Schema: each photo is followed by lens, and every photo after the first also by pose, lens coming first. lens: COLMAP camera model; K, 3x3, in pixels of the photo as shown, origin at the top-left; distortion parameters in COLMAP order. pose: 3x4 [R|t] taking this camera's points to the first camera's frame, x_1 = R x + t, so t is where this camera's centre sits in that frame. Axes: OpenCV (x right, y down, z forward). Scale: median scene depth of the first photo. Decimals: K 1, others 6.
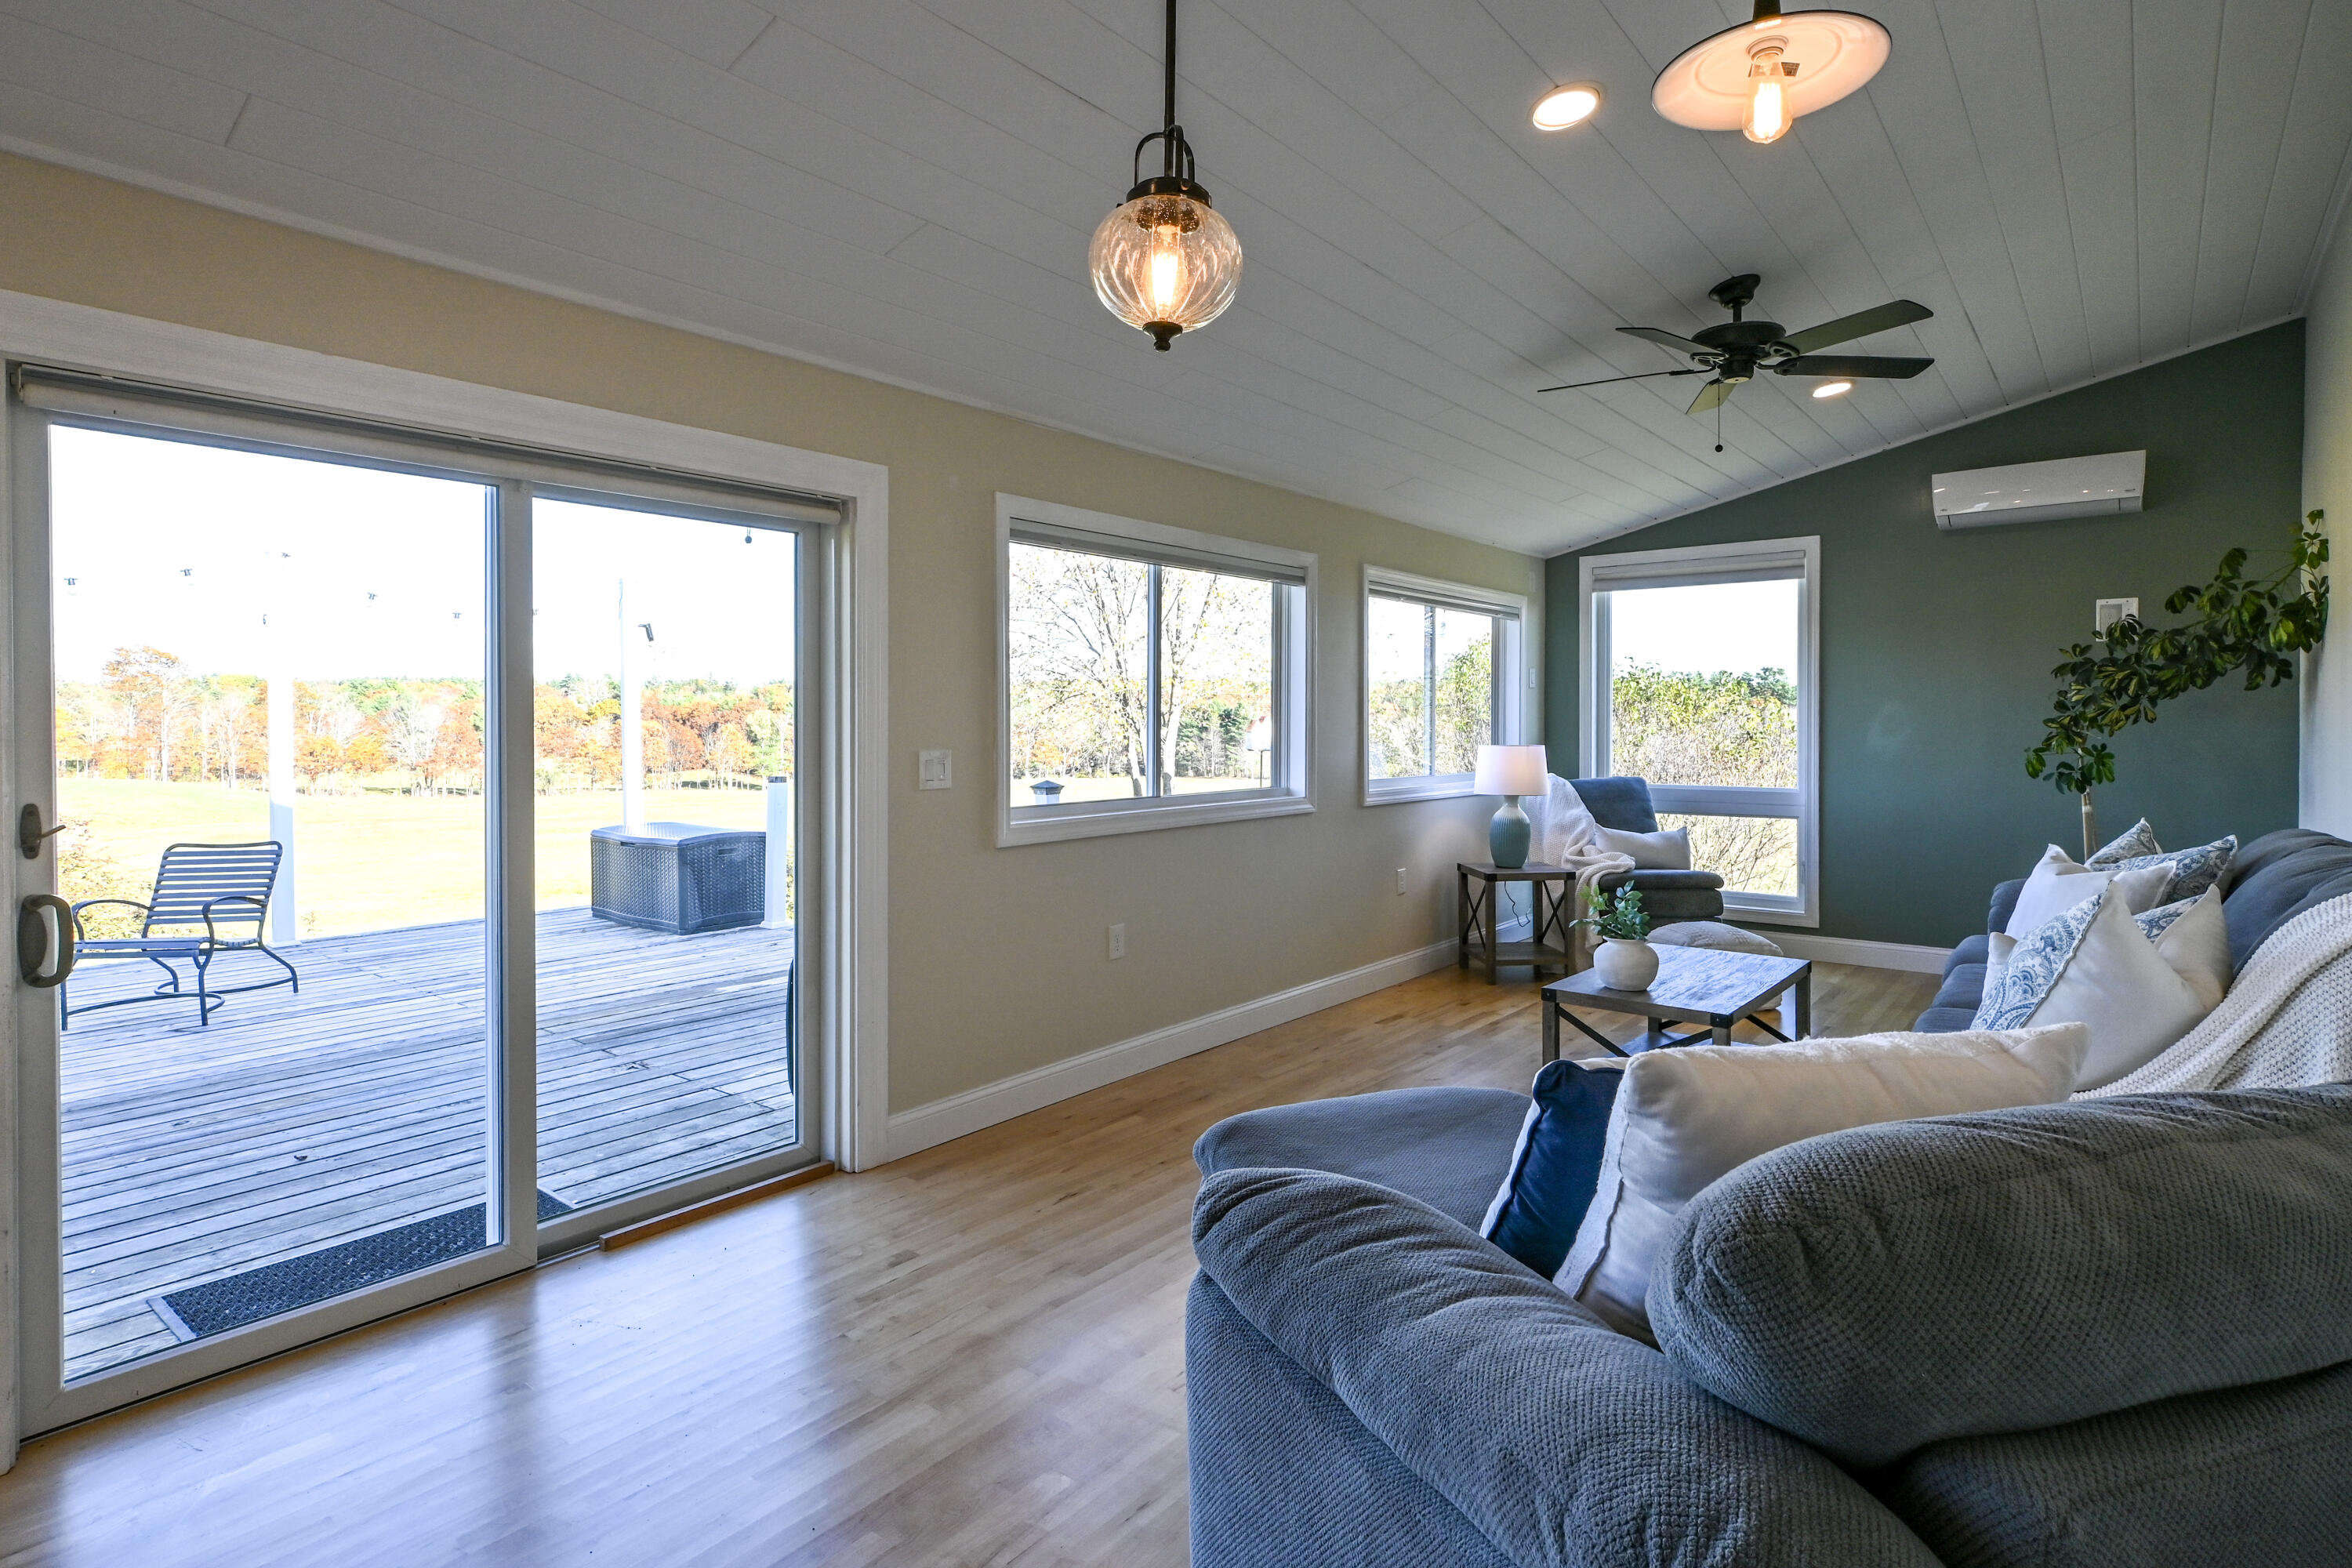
lens RADIAL K [[1192.1, 0, 1179.4], [0, 1192.1, 741.6], [0, 0, 1]] dist [-0.000813, 0.000006]
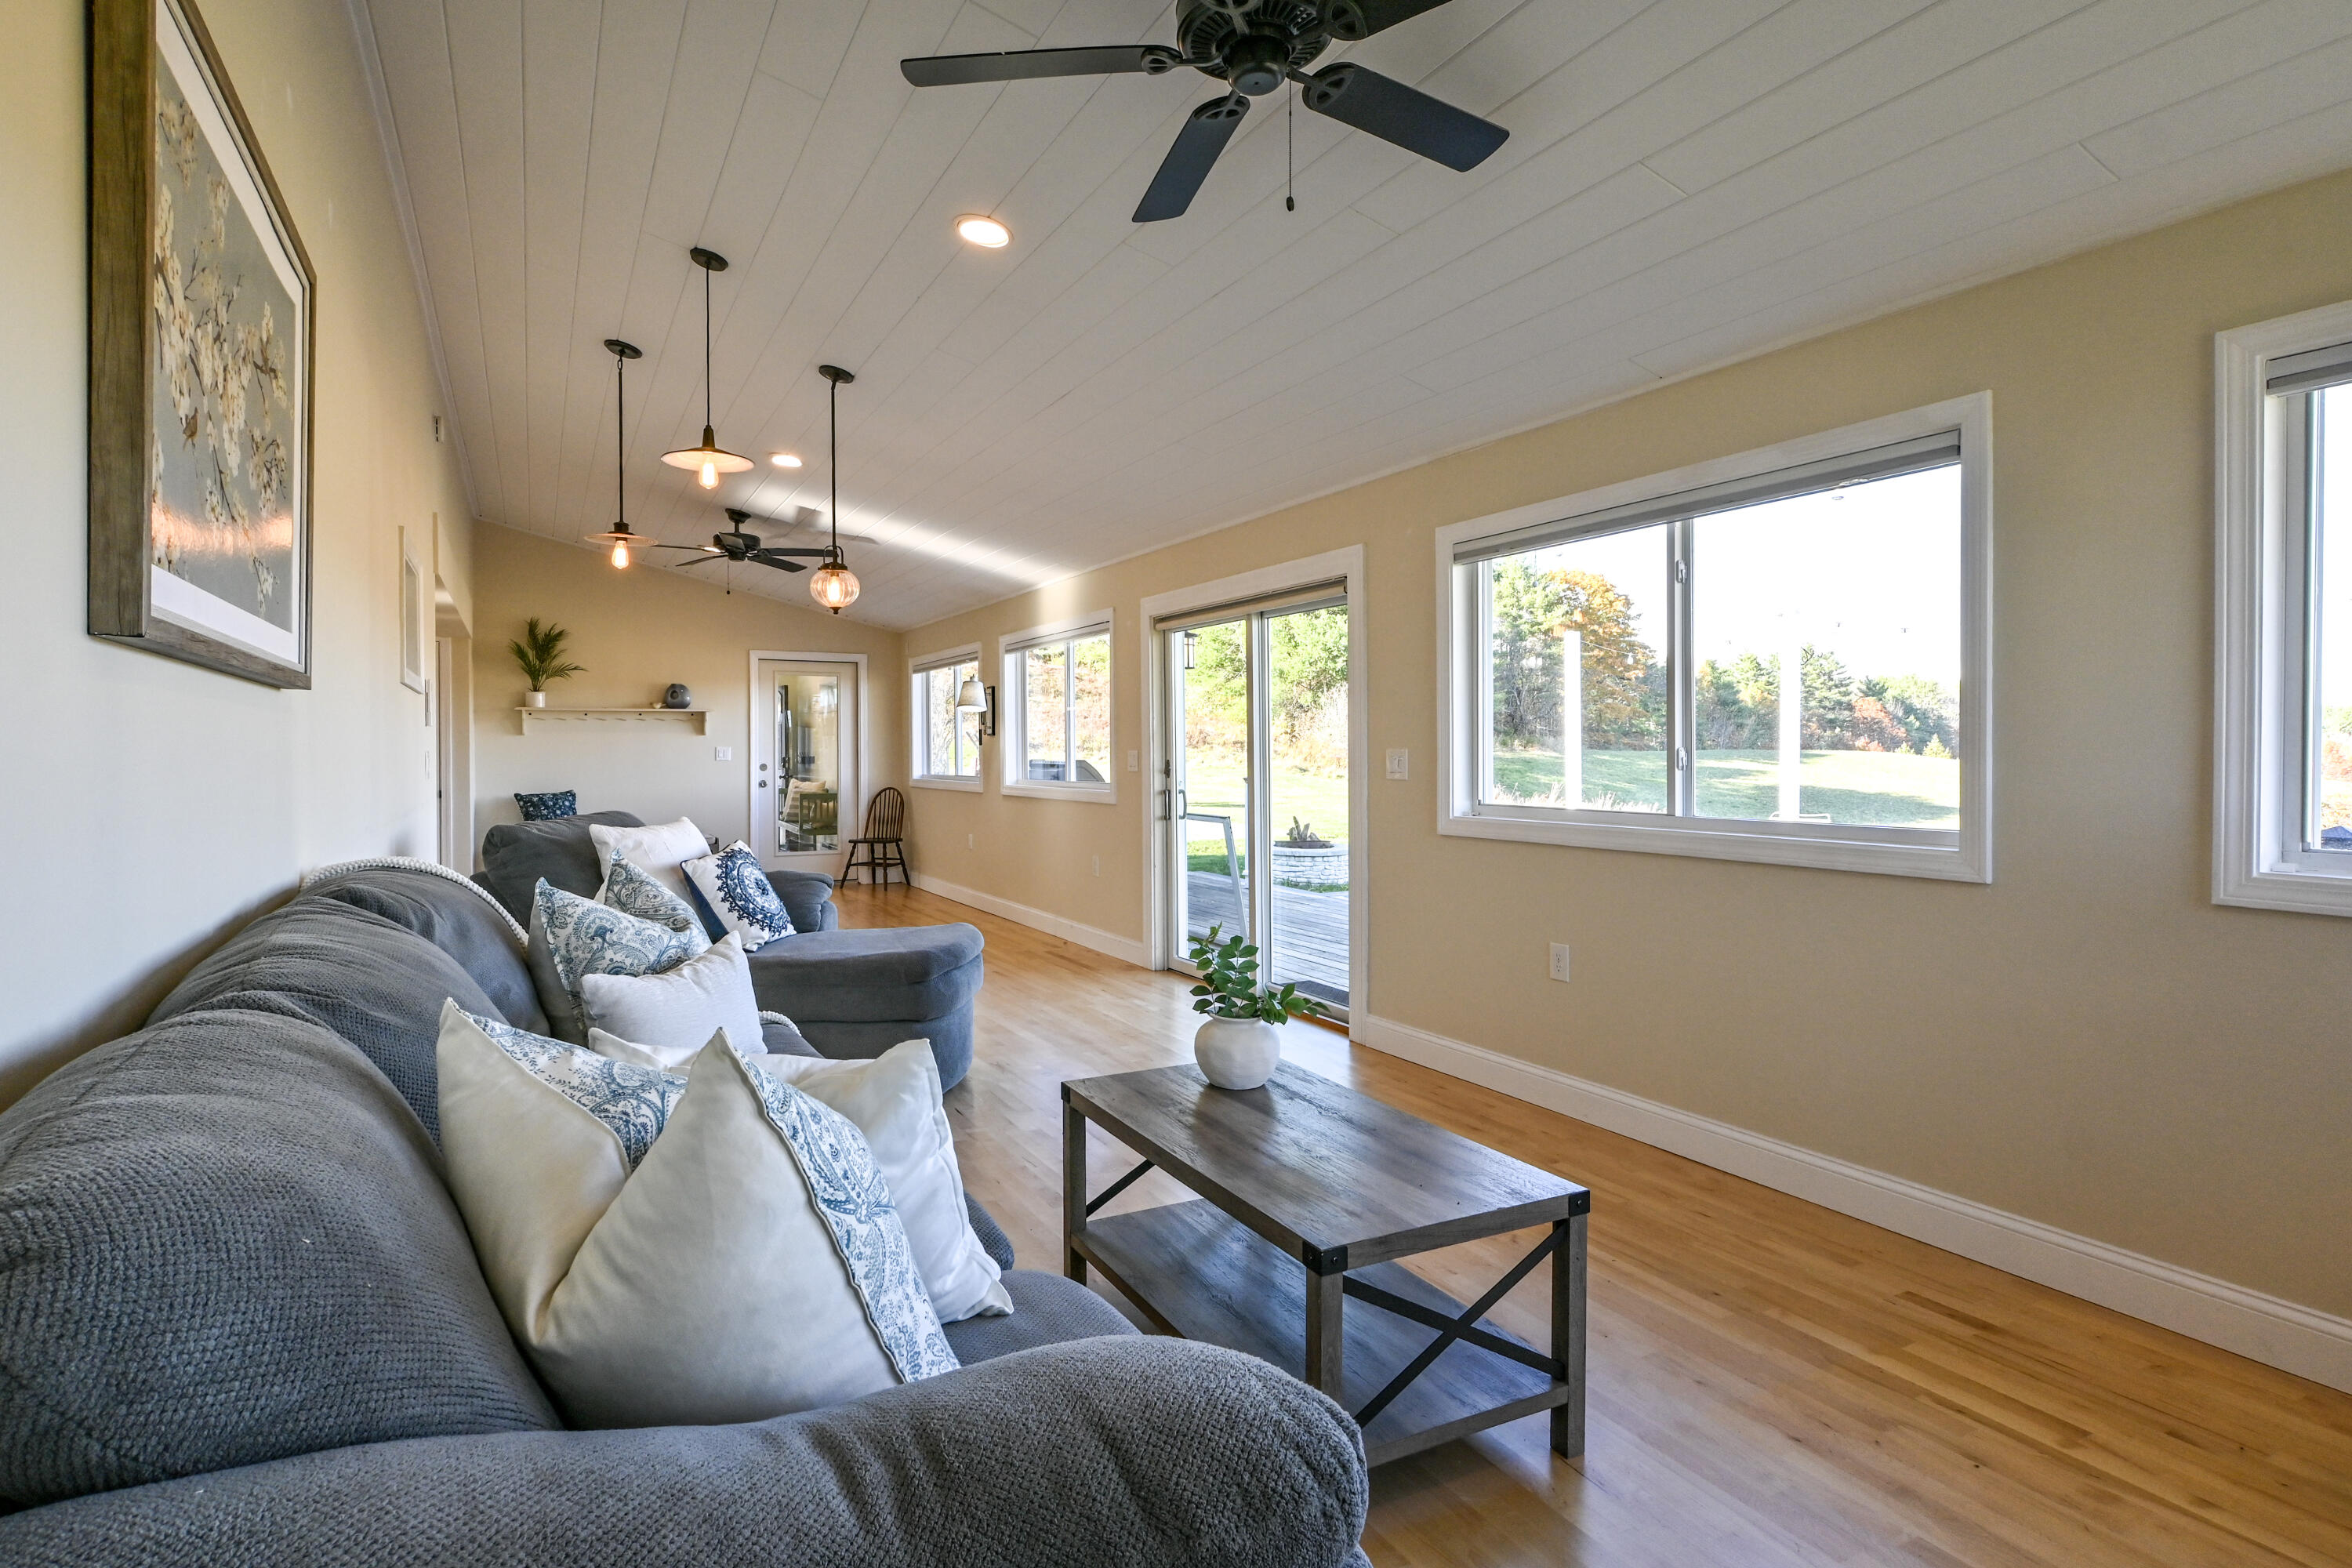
lens RADIAL K [[1222.7, 0, 1154.5], [0, 1222.7, 758.5], [0, 0, 1]] dist [-0.000507, 0.000280]
pose [[-0.408223, 0.010225, -0.912825, 0.933553], [-0.011649, 0.999798, 0.016409, -0.000584], [0.912808, 0.017332, -0.408021, 1.098391]]
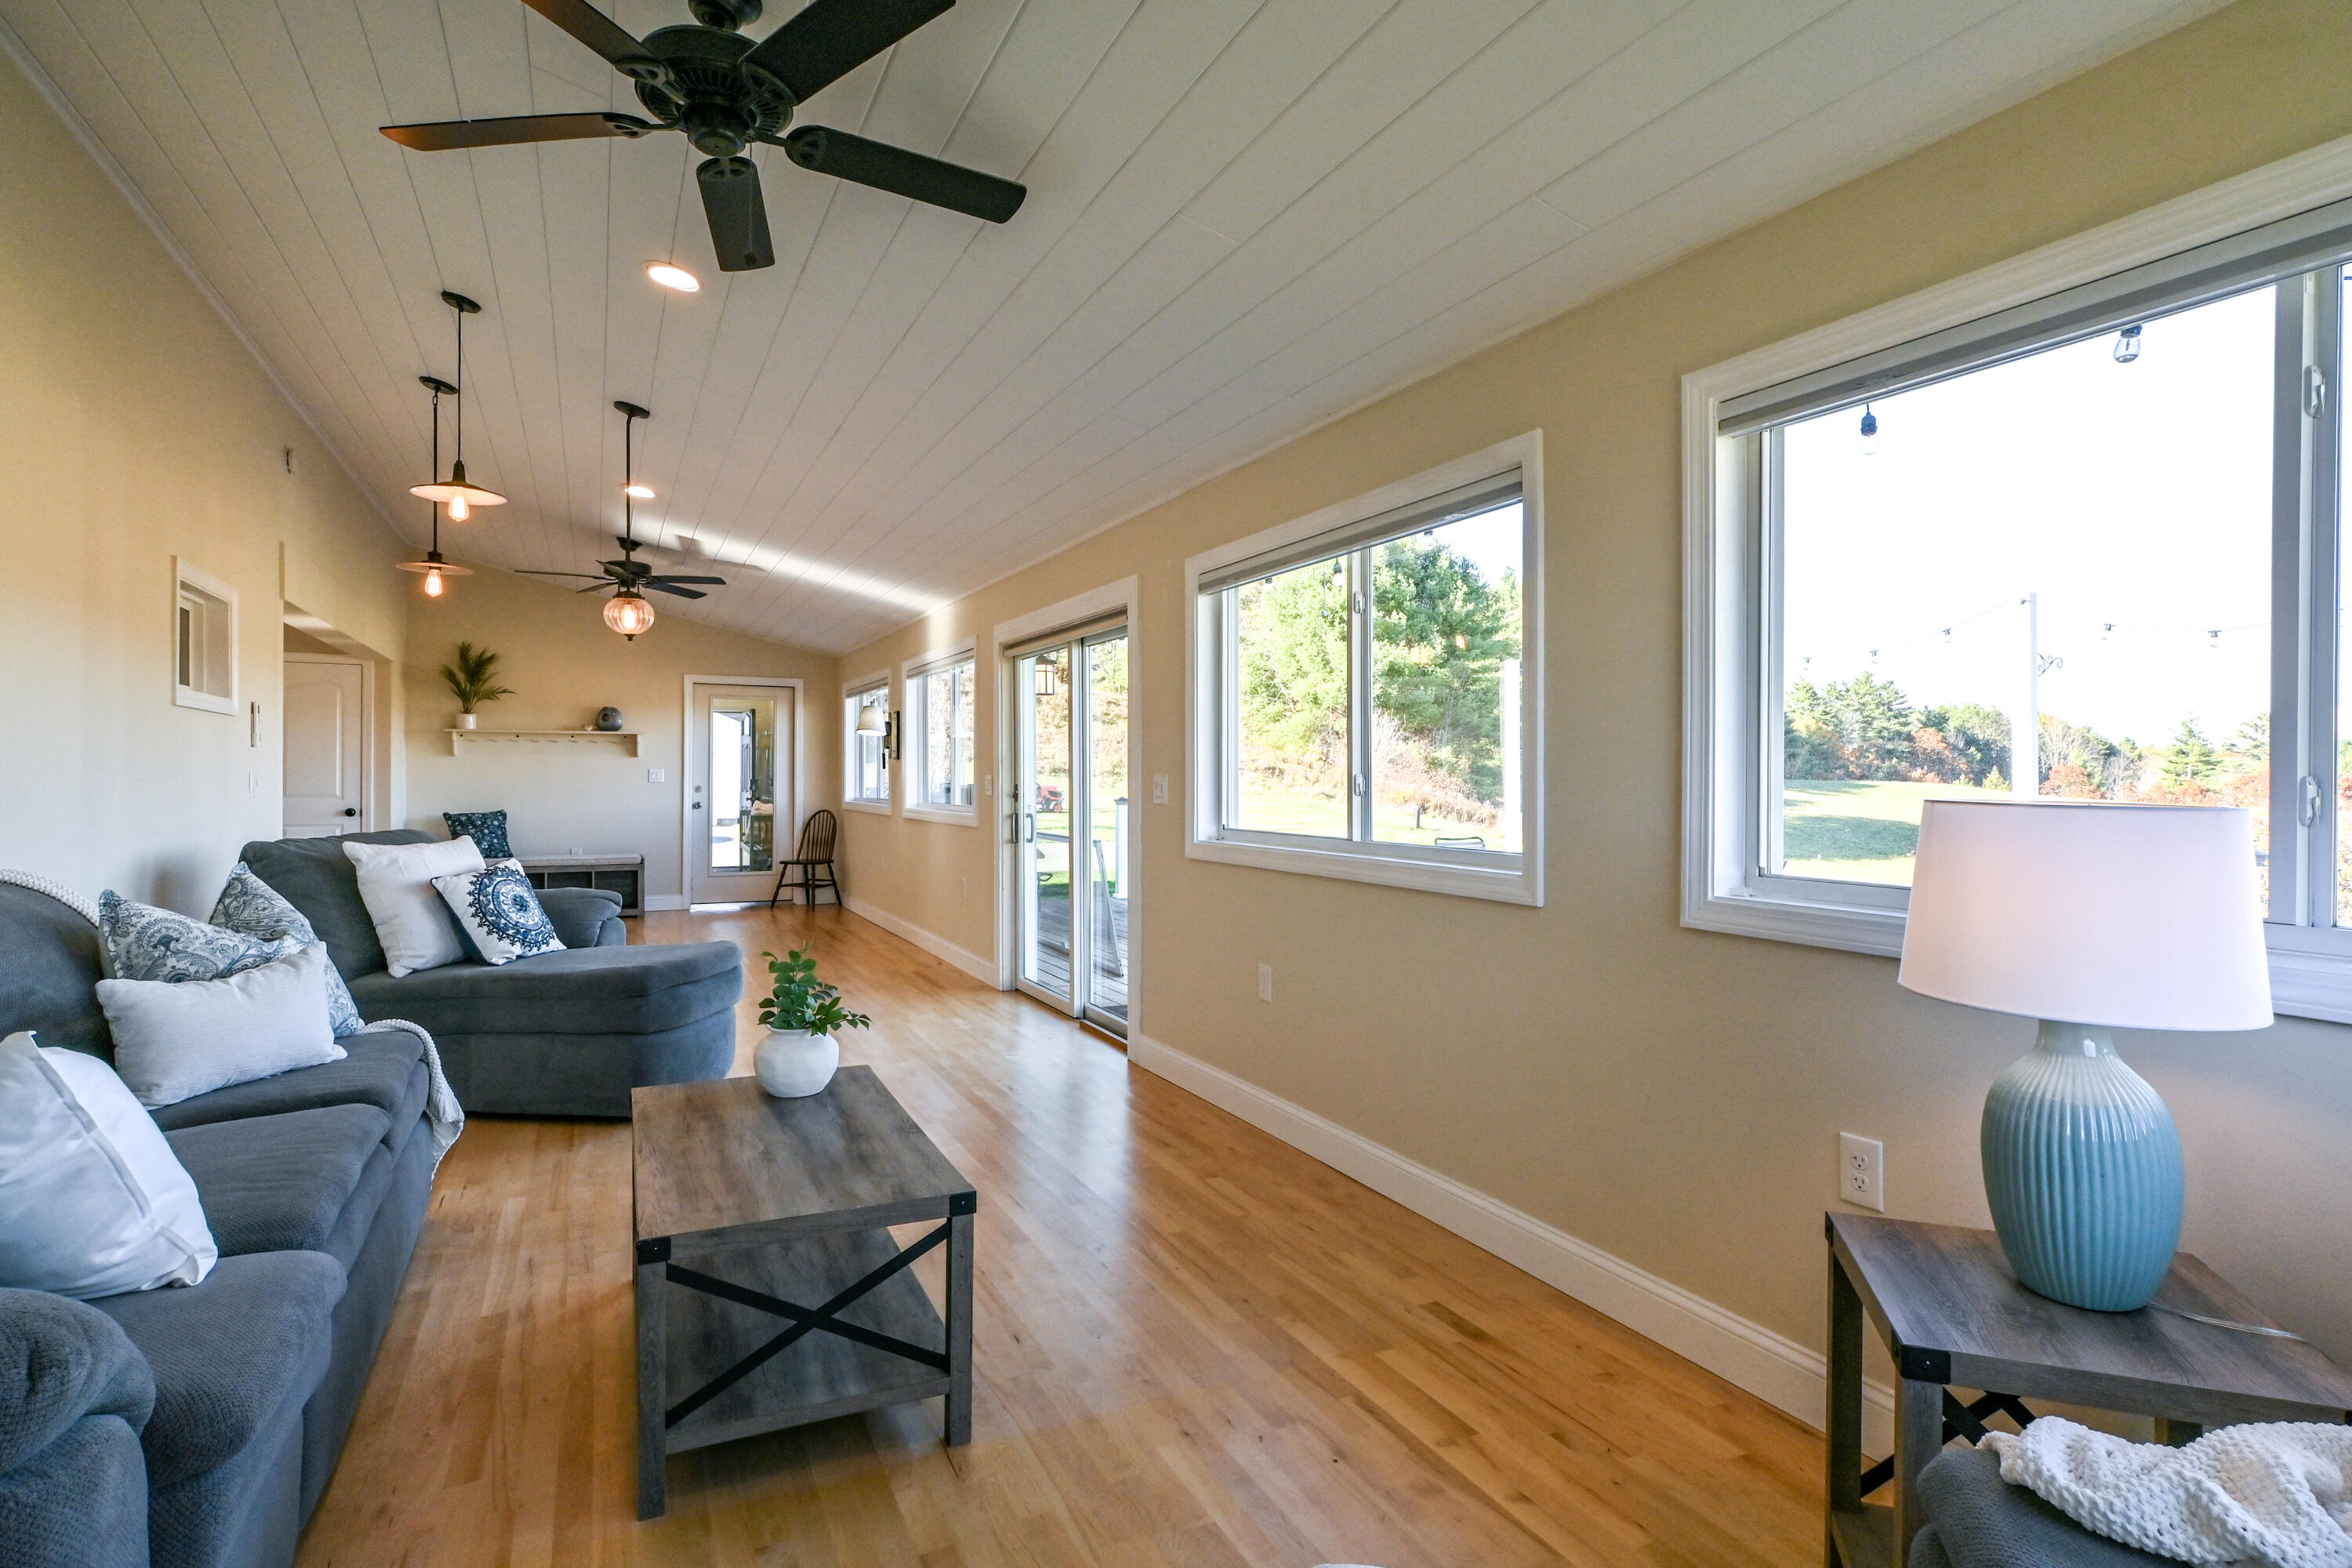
lens RADIAL K [[1220.9, 0, 1187.1], [0, 1220.9, 768.6], [0, 0, 1]] dist [-0.000714, 0.000480]
pose [[-0.424787, -0.003965, -0.905285, 0.848397], [-0.018061, 0.999829, 0.004096, -0.004163], [0.905113, 0.018090, -0.424786, 1.352866]]
